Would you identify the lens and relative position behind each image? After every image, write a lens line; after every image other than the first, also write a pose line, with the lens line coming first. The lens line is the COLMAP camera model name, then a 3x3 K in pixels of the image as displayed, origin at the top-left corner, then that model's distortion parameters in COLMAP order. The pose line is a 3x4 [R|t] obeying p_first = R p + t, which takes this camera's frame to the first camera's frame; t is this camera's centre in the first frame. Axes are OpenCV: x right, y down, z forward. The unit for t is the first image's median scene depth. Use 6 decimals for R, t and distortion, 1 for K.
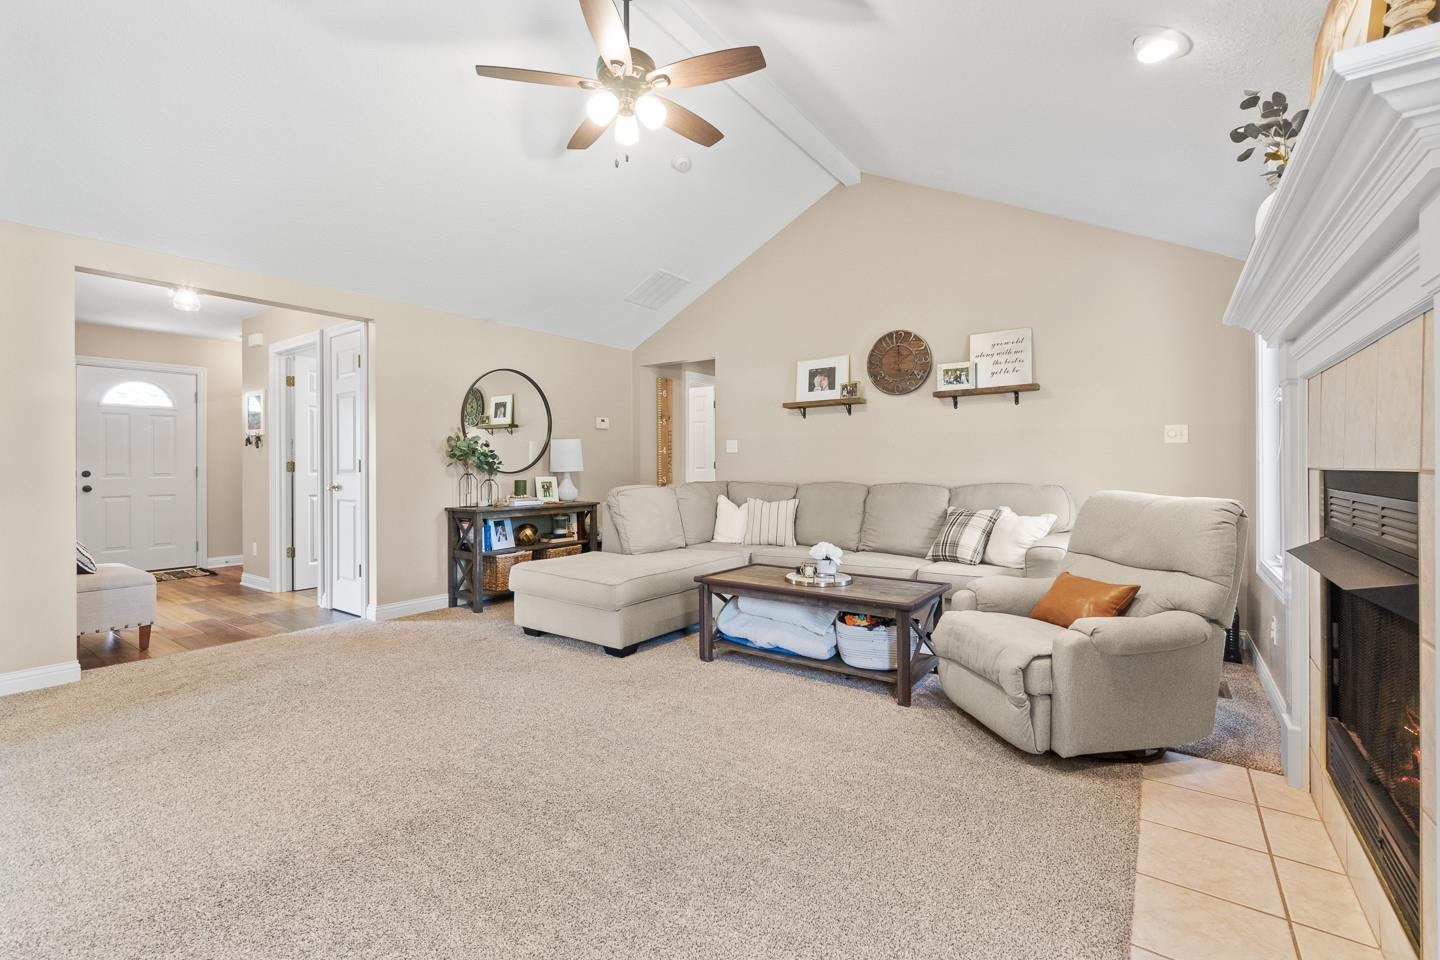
lens RADIAL K [[627.5, 0, 709.7], [0, 627.5, 466.0], [0, 0, 1]] dist [0.009349, 0.000342]
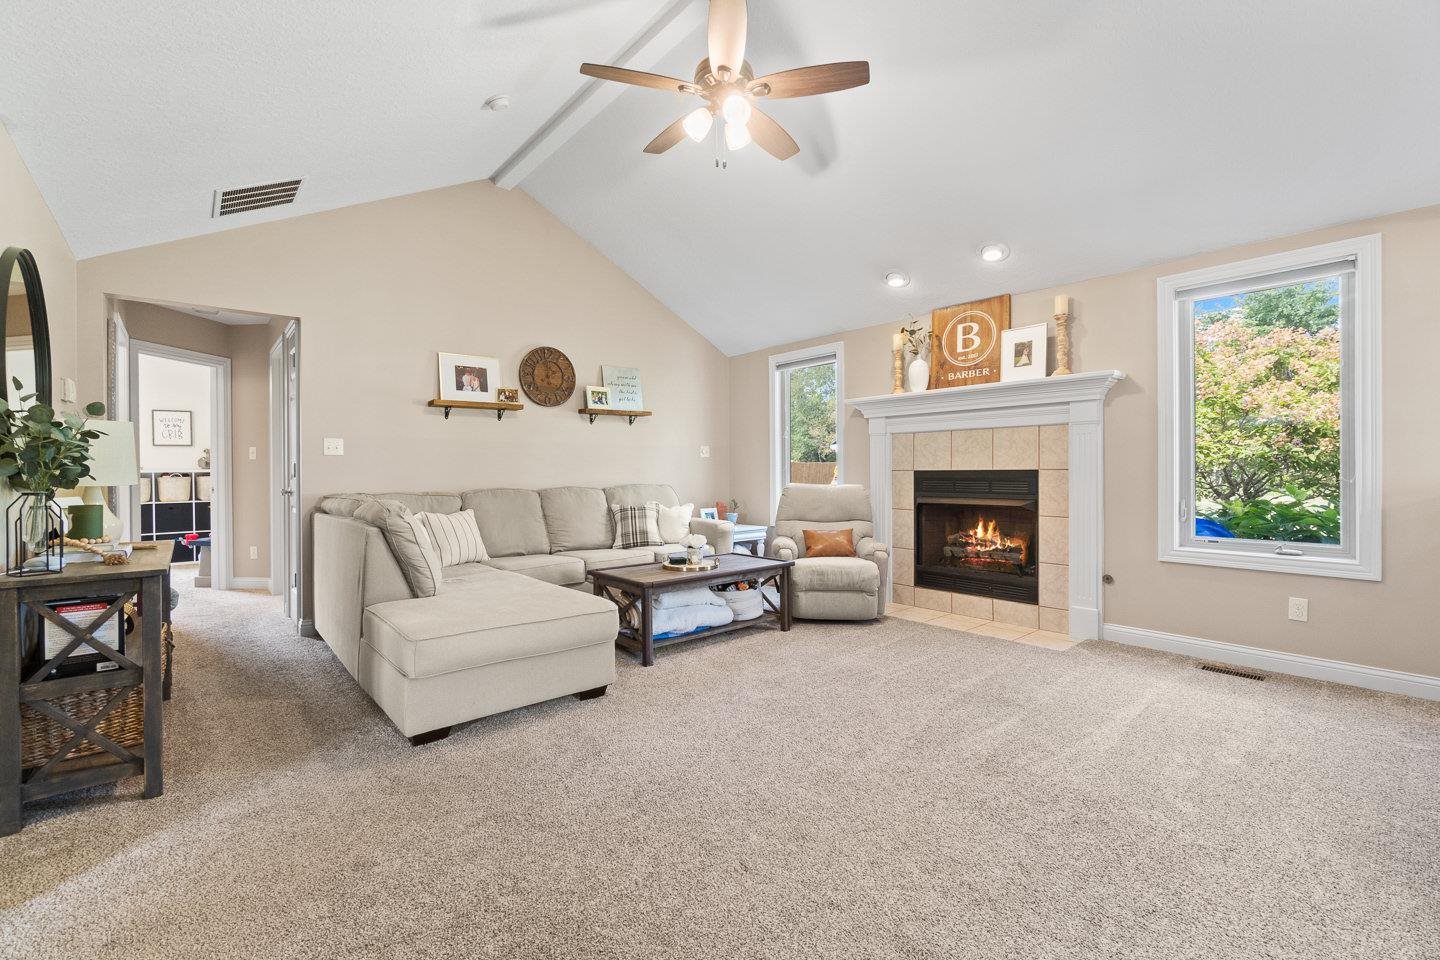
lens RADIAL K [[627.5, 0, 704.1], [0, 627.5, 469.8], [0, 0, 1]] dist [0.009349, 0.000342]
pose [[0.236459, 0.003328, 0.971636, -0.703910], [0.010825, 0.999923, -0.006059, 0.005203], [-0.971581, 0.011951, 0.236405, 0.499178]]
